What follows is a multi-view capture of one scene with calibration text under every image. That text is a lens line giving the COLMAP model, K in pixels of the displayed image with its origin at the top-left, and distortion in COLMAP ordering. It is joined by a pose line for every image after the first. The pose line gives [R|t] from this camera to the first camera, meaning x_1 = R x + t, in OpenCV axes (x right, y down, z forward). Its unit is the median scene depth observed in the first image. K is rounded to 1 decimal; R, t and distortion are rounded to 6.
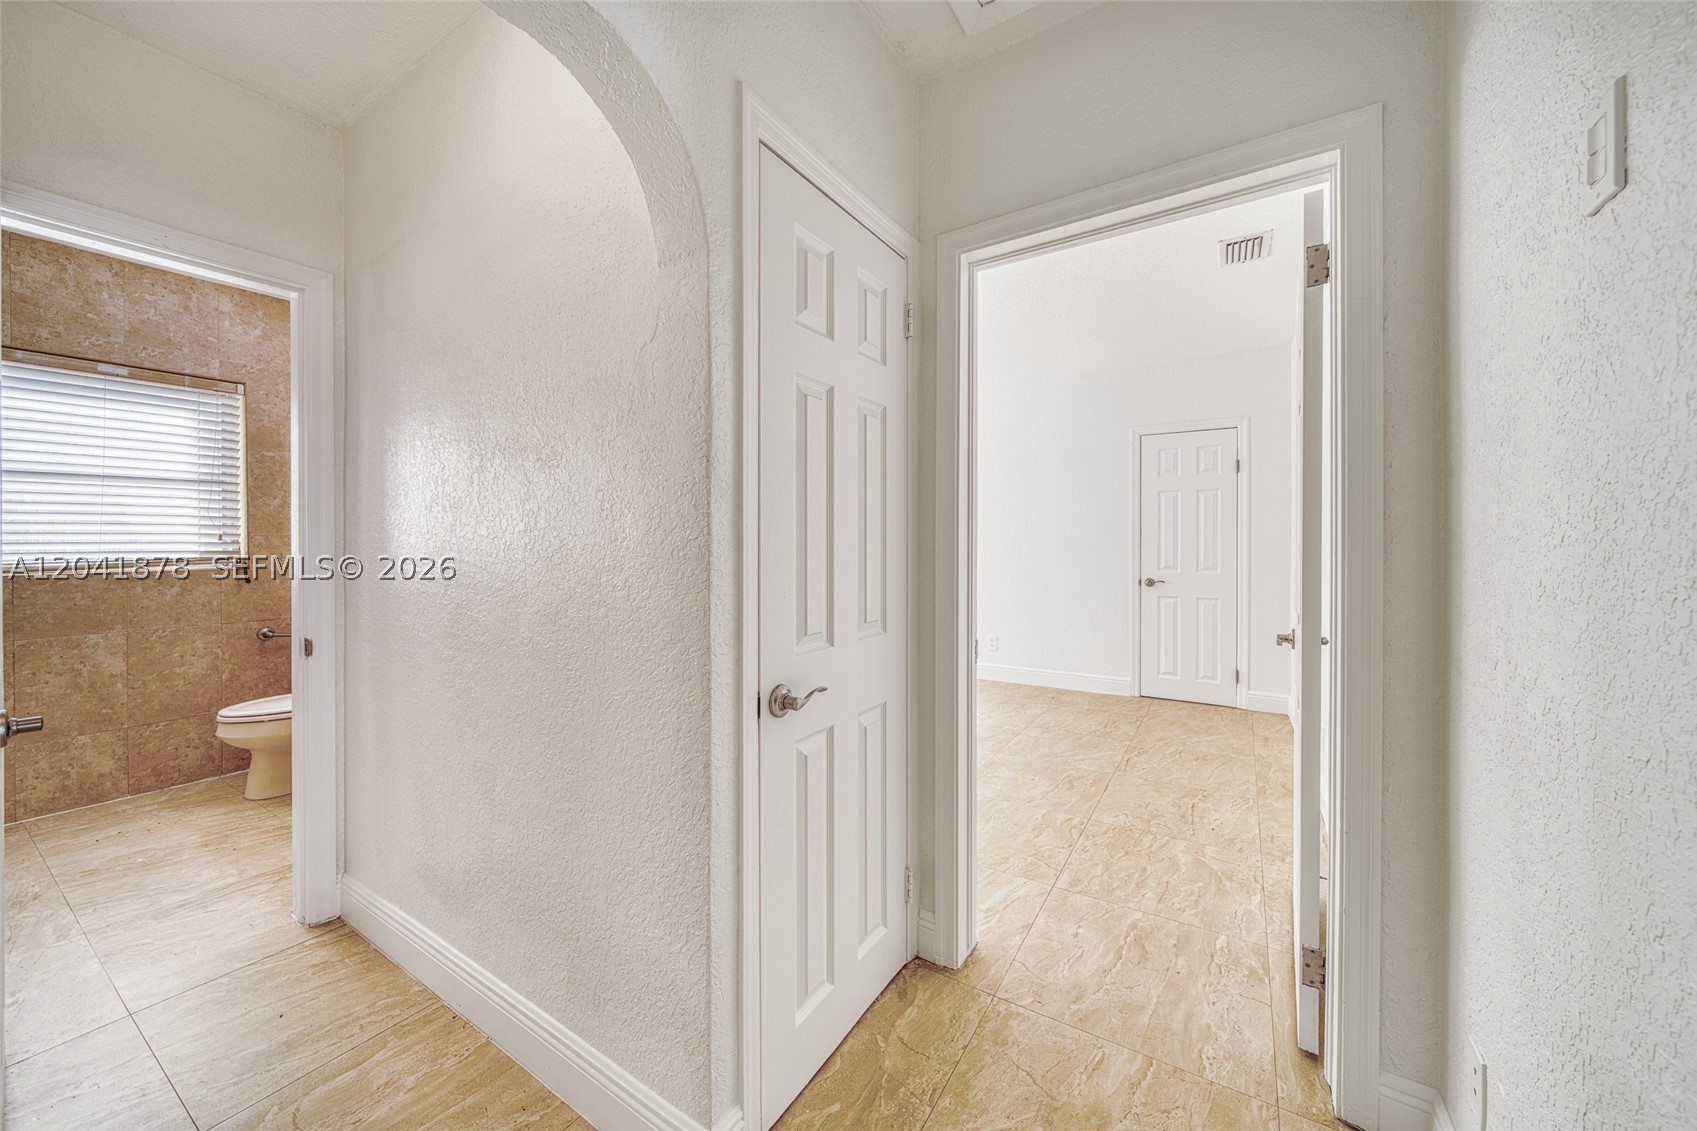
lens RADIAL K [[649.9, 0, 816.0], [0, 649.9, 548.0], [0, 0, 1]] dist [0.039497, -0.015807]
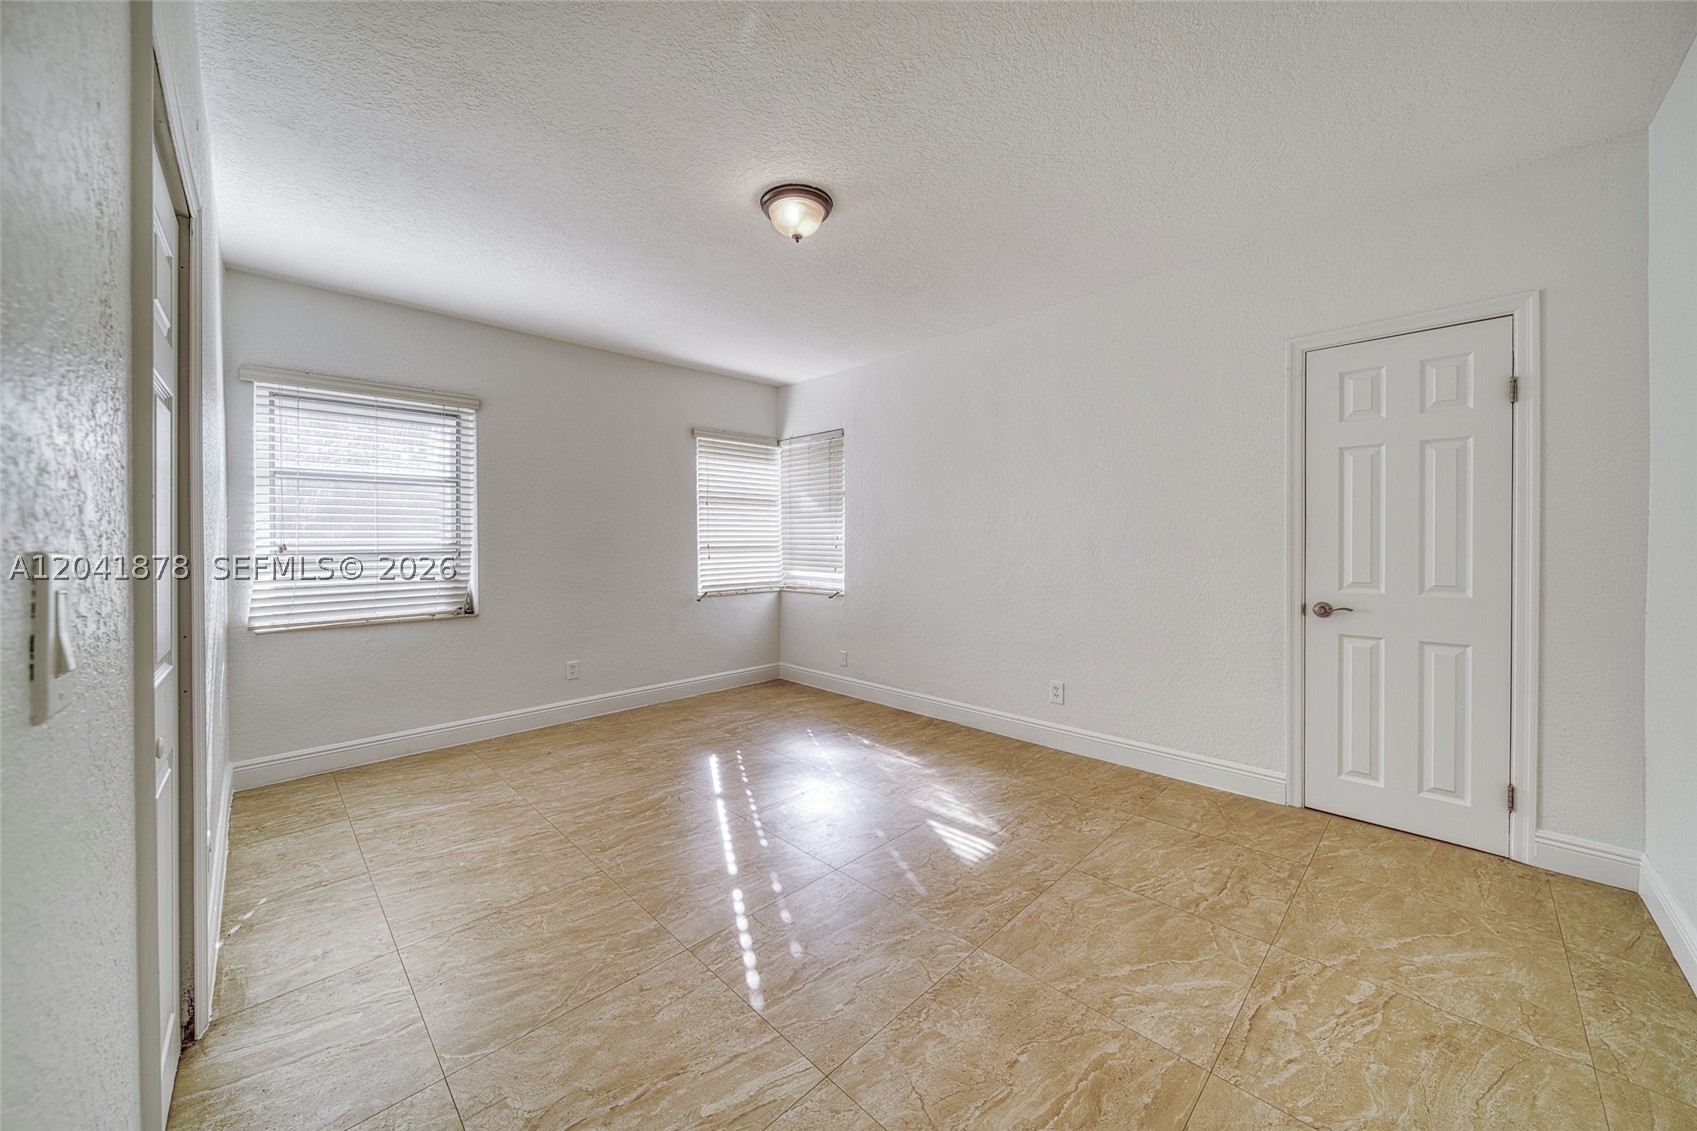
lens RADIAL K [[607.1, 0, 839.9], [0, 607.1, 544.7], [0, 0, 1]] dist [-0.001491, -0.000289]
pose [[0.975755, -0.001775, -0.218859, 0.265908], [0.001833, 0.999998, 0.000064, -0.005938], [0.218859, -0.000463, 0.975756, 0.488732]]
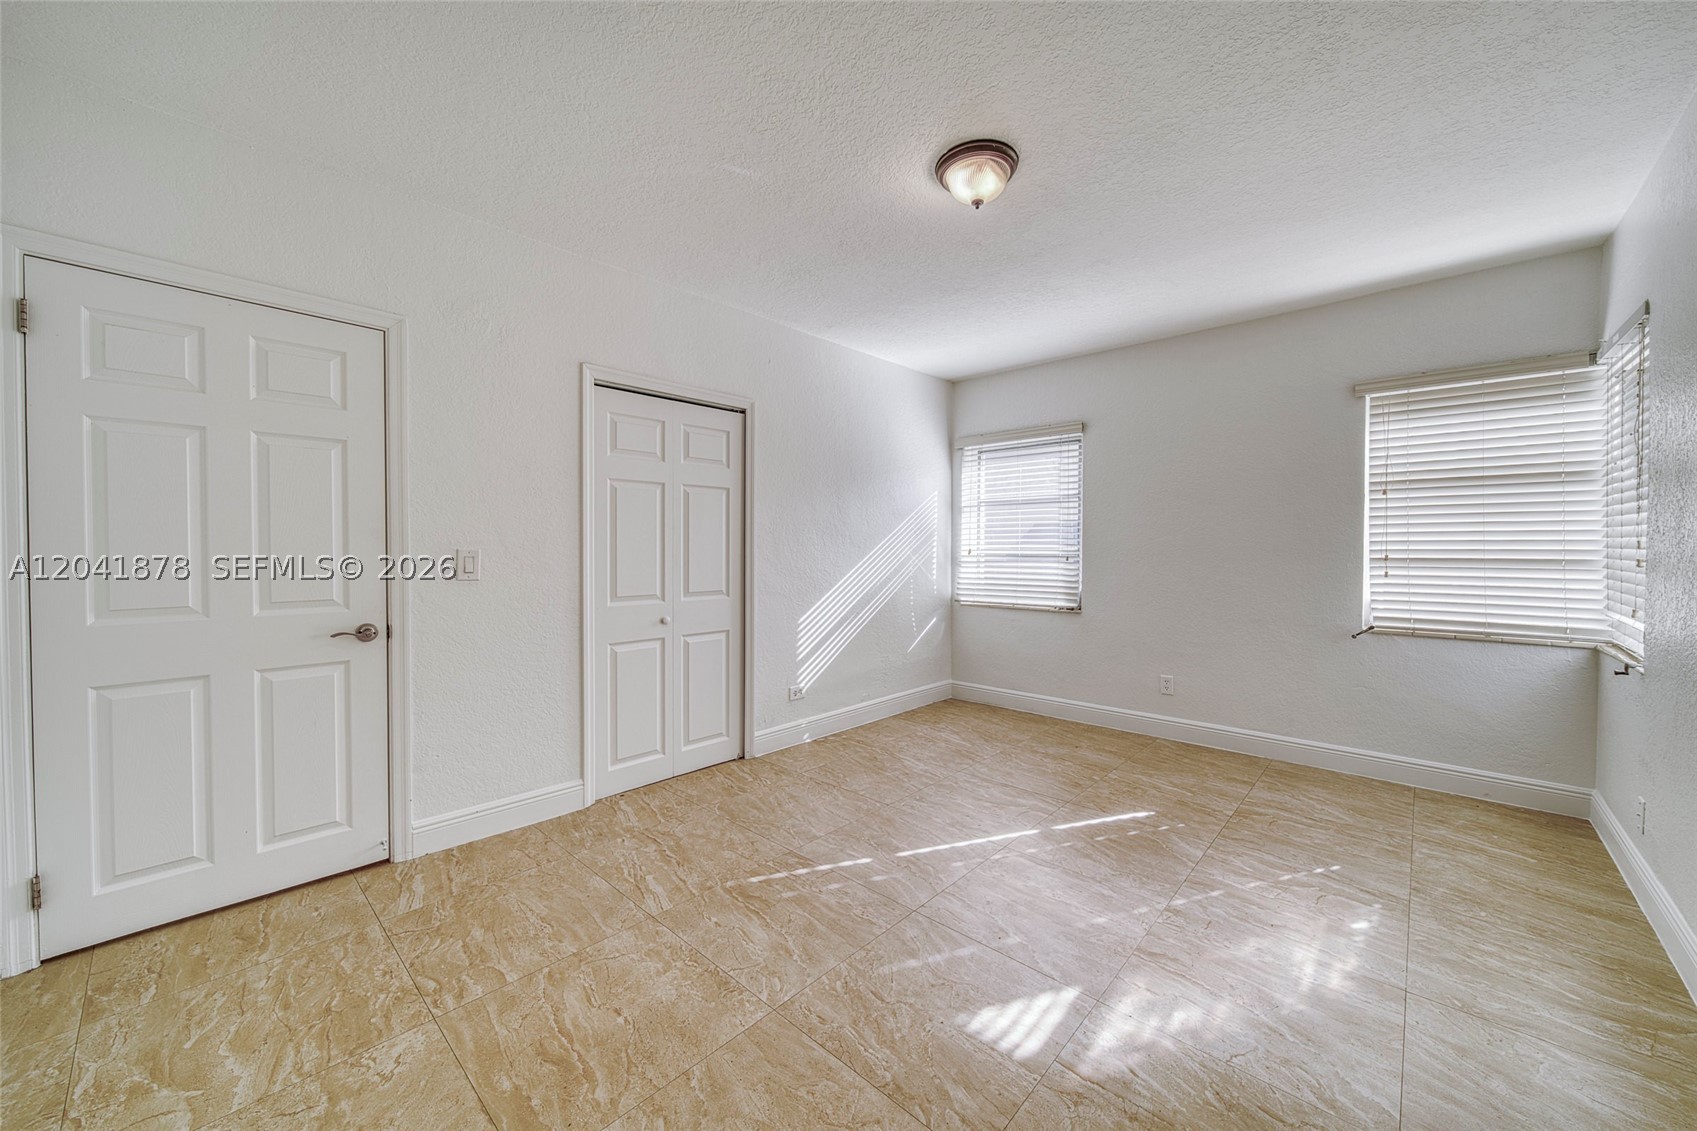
lens RADIAL K [[608.3, 0, 848.7], [0, 608.3, 559.0], [0, 0, 1]] dist [-0.001375, -0.001036]
pose [[-0.152987, 0.019030, -0.988045, 0.664489], [-0.009375, 0.999742, 0.020707, -0.011609], [0.988184, 0.012431, -0.152769, 1.080210]]
